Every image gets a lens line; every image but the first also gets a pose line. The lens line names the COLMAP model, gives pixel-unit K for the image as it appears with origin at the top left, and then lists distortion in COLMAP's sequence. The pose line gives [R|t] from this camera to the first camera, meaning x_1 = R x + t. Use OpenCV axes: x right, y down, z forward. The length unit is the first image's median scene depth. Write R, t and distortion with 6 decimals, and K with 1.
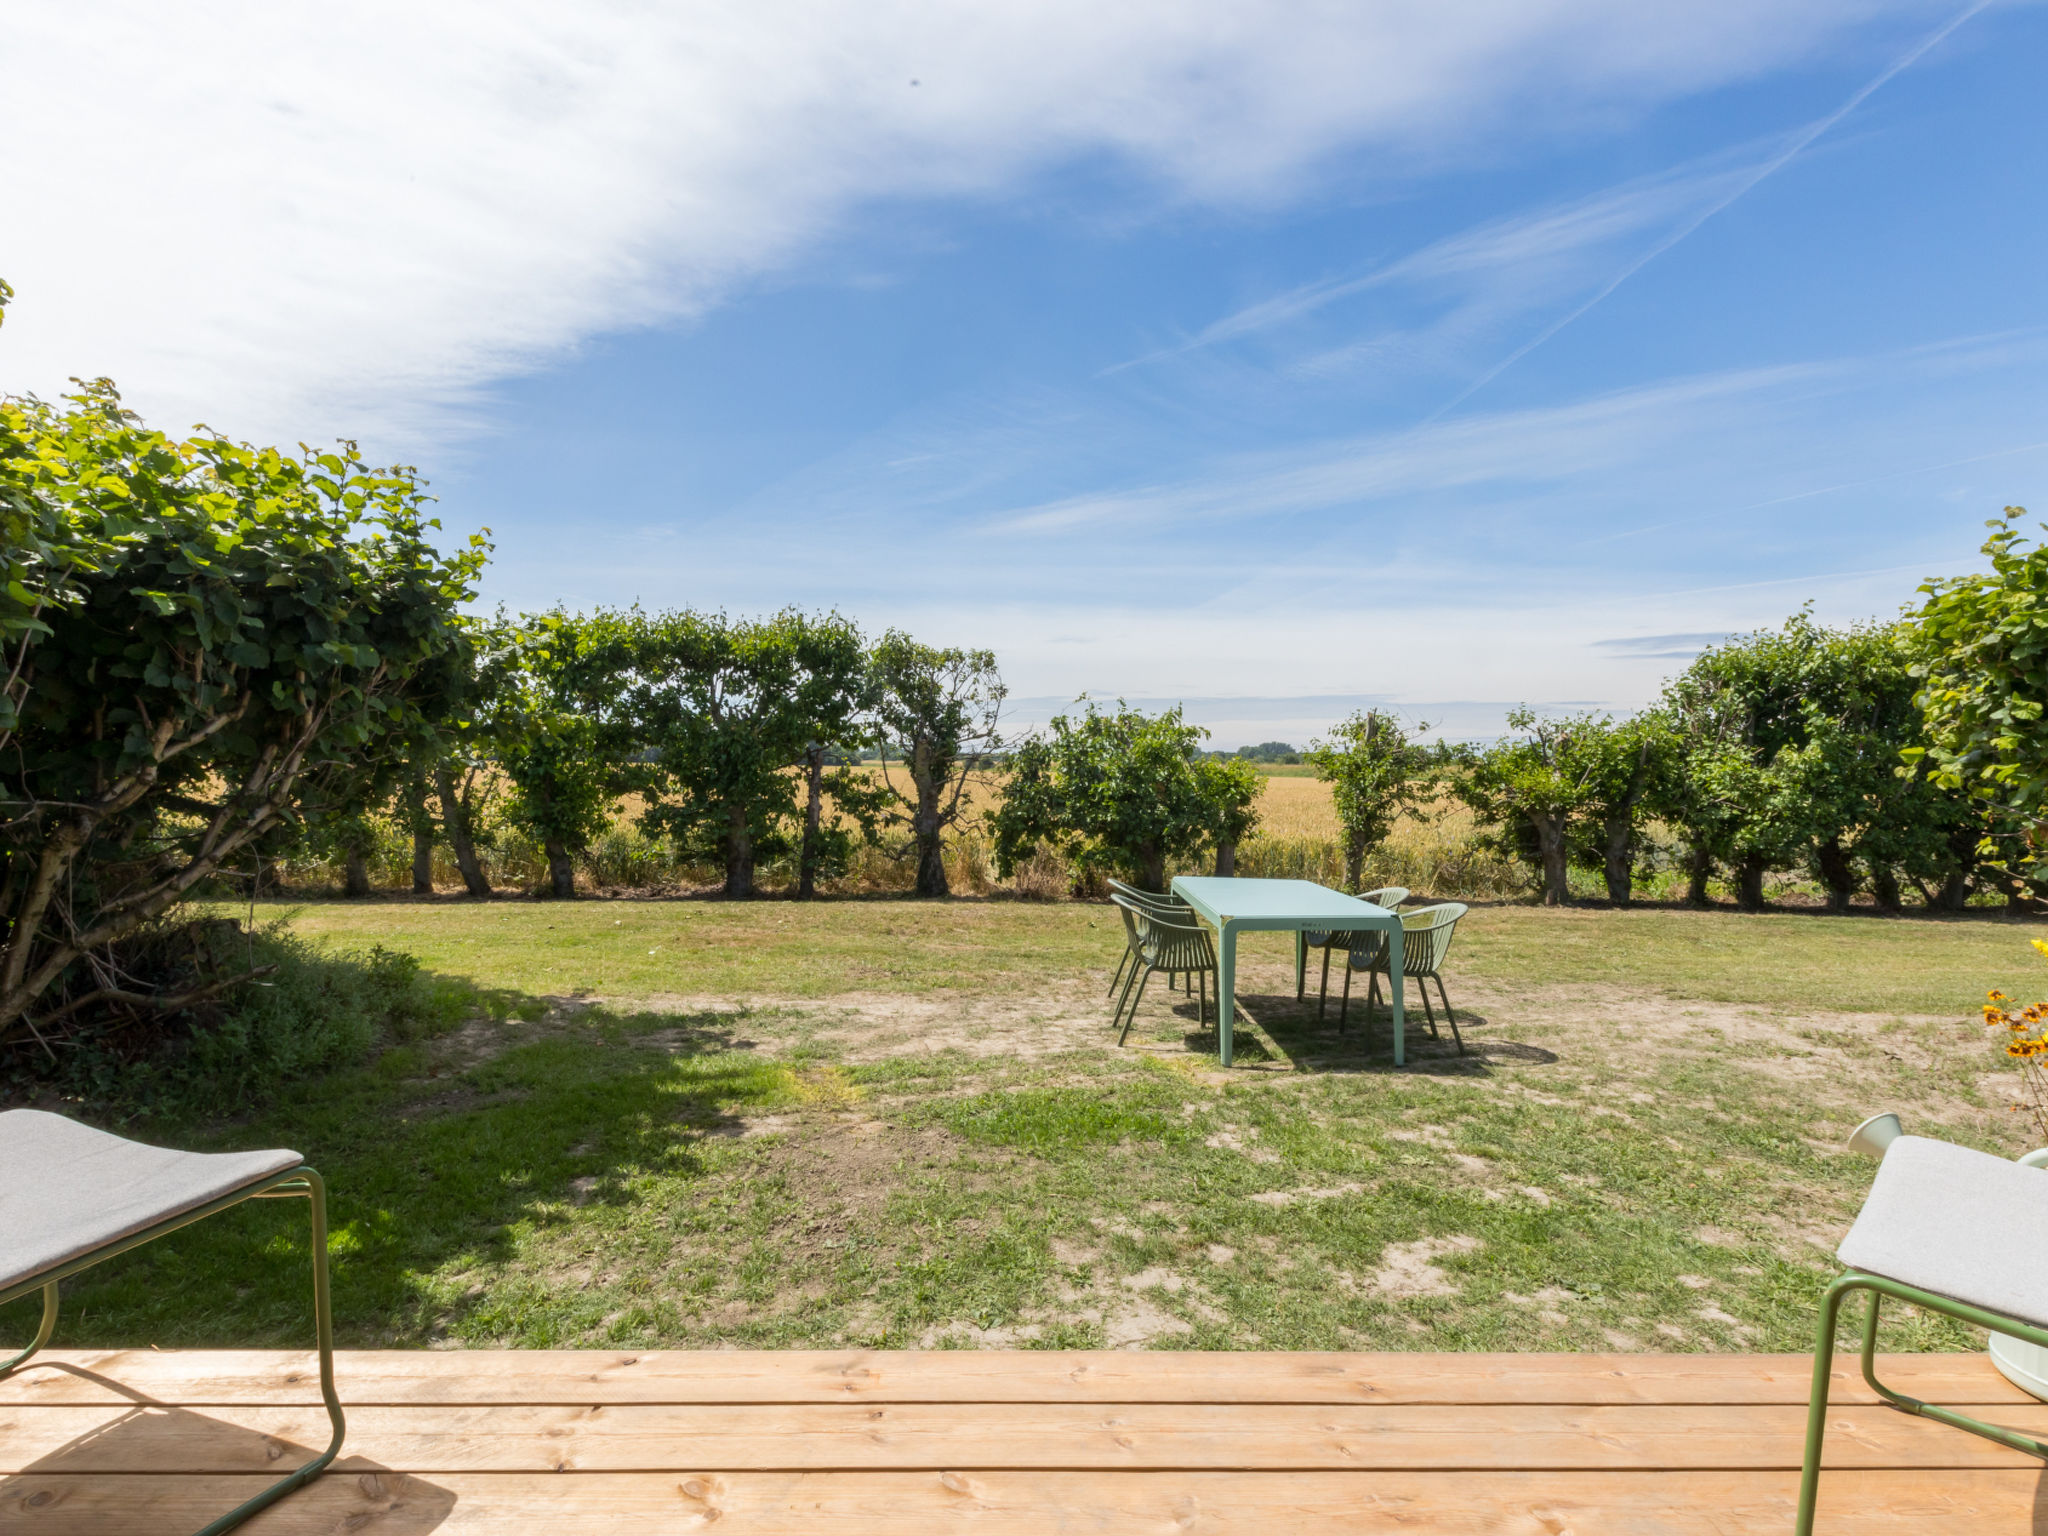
lens RADIAL K [[1039.7, 0, 1024.7], [0, 1039.7, 781.1], [0, 0, 1]] dist [0.004630, 0.000646]
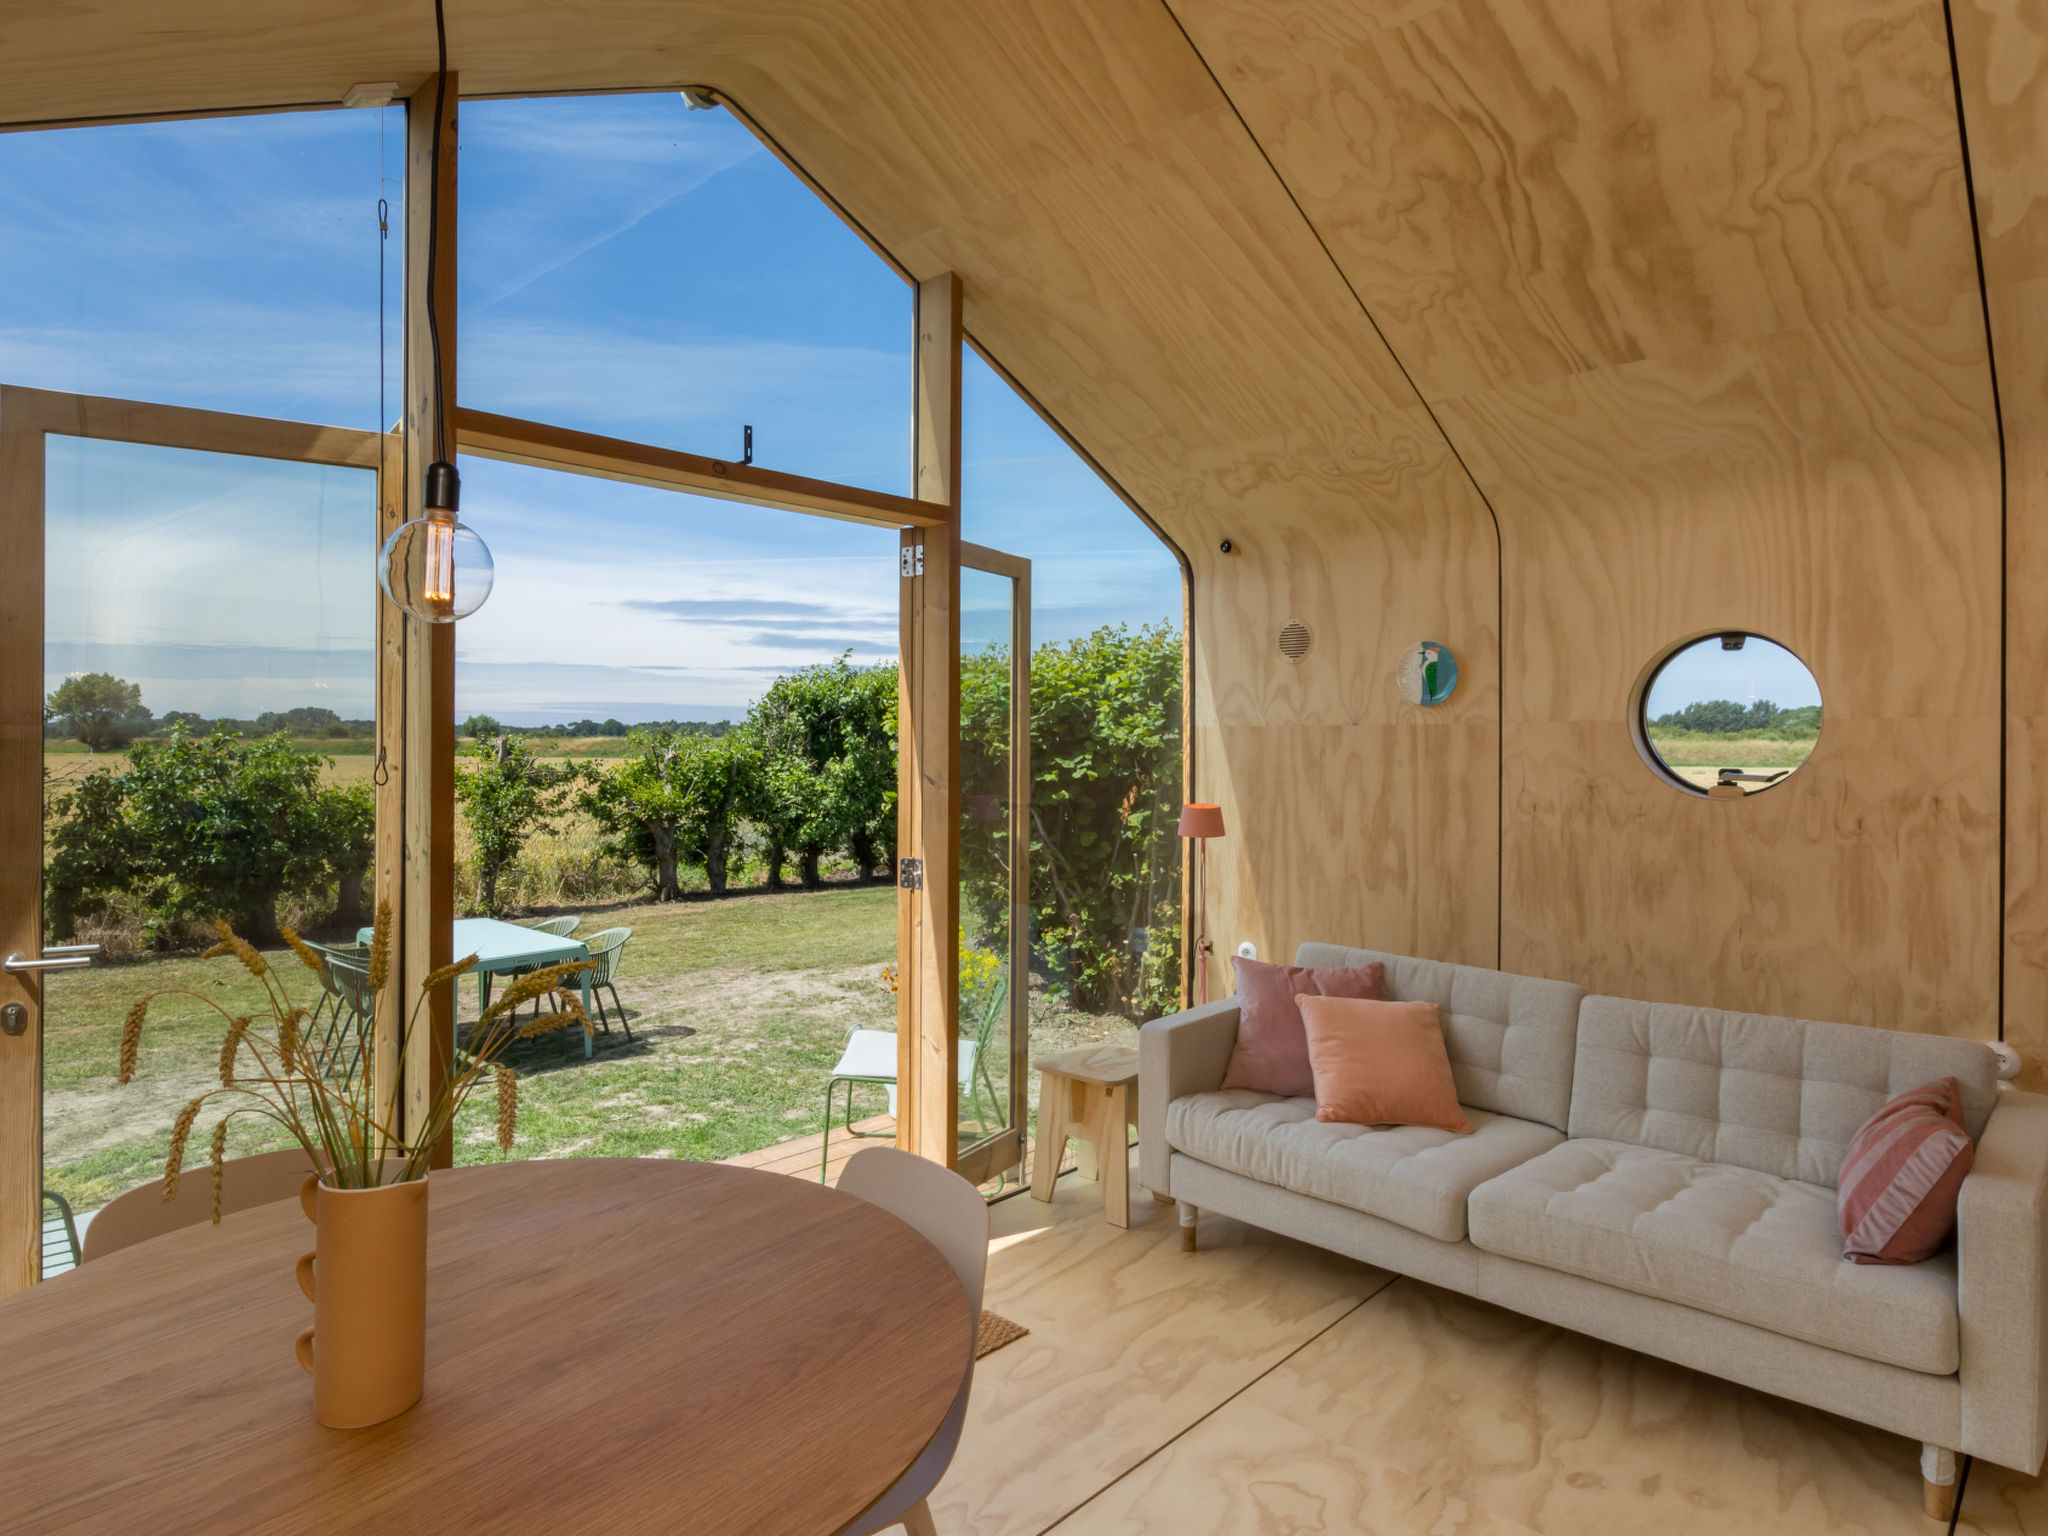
lens RADIAL K [[1202.3, 0, 1028.8], [0, 1202.3, 755.4], [0, 0, 1]] dist [-0.000034, 0.000027]
pose [[0.705534, -0.020634, 0.708376, -0.176839], [0.012238, 0.999782, 0.016933, -0.071726], [-0.708571, -0.003277, 0.705632, -0.259934]]
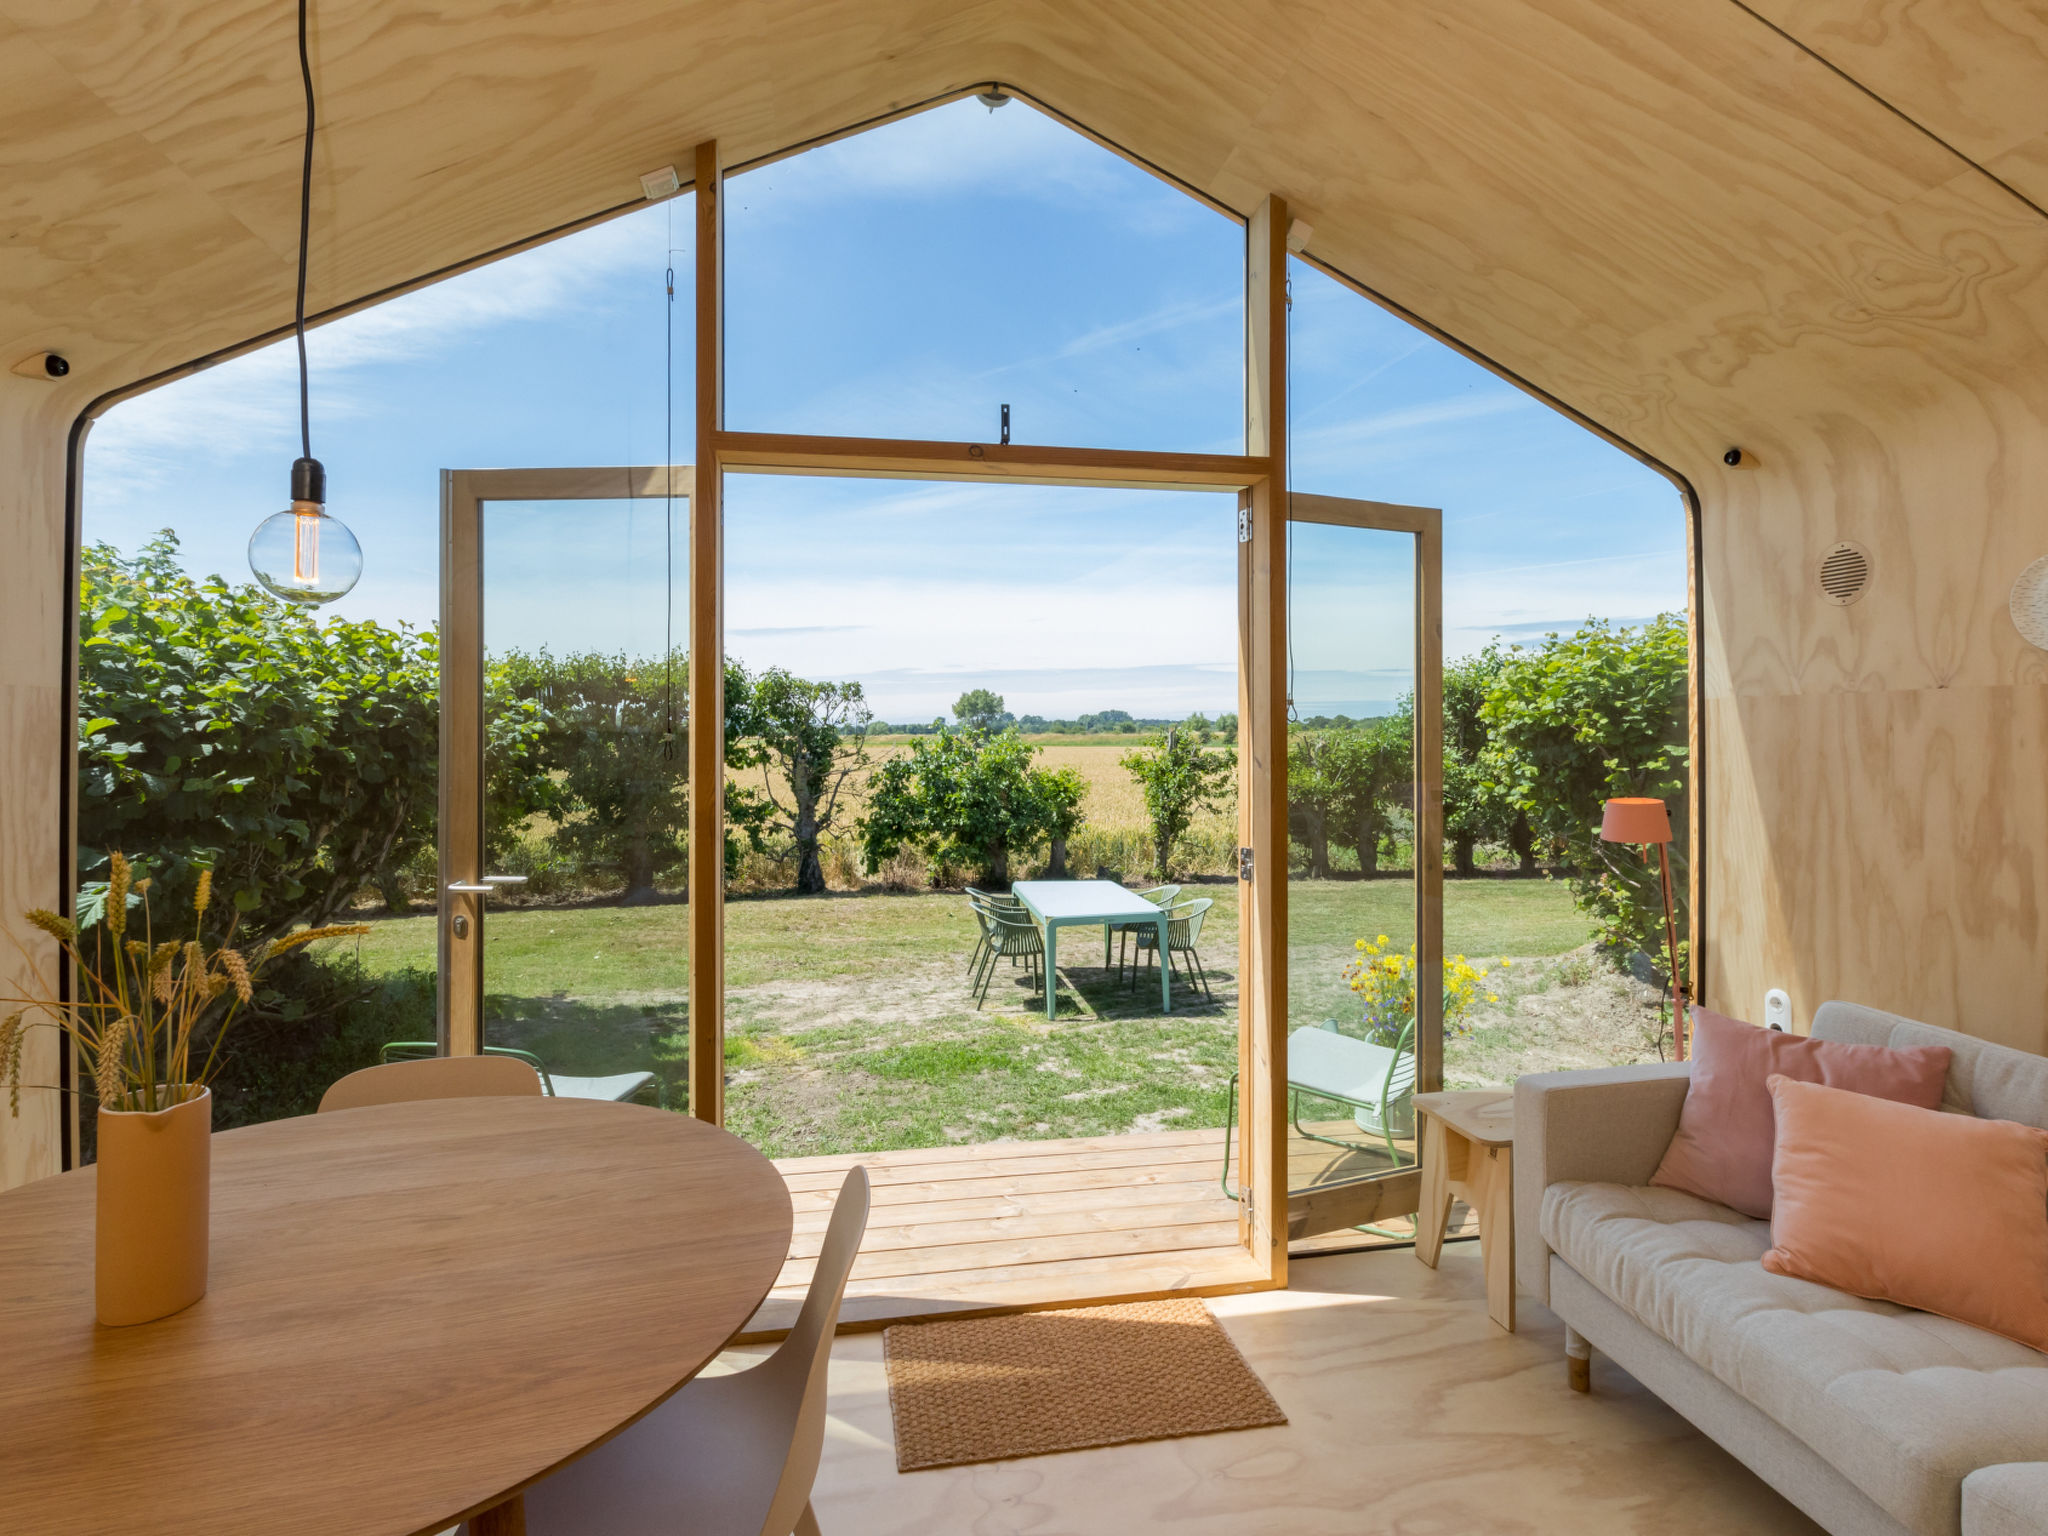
lens RADIAL K [[1064.4, 0, 1021.9], [0, 1064.4, 741.6], [0, 0, 1]] dist [0.001992, 0.000871]
pose [[0.989078, -0.021076, 0.145879, -0.031269], [0.021198, 0.999775, 0.000718, -0.065262], [-0.145861, 0.002383, 0.989302, -0.260981]]
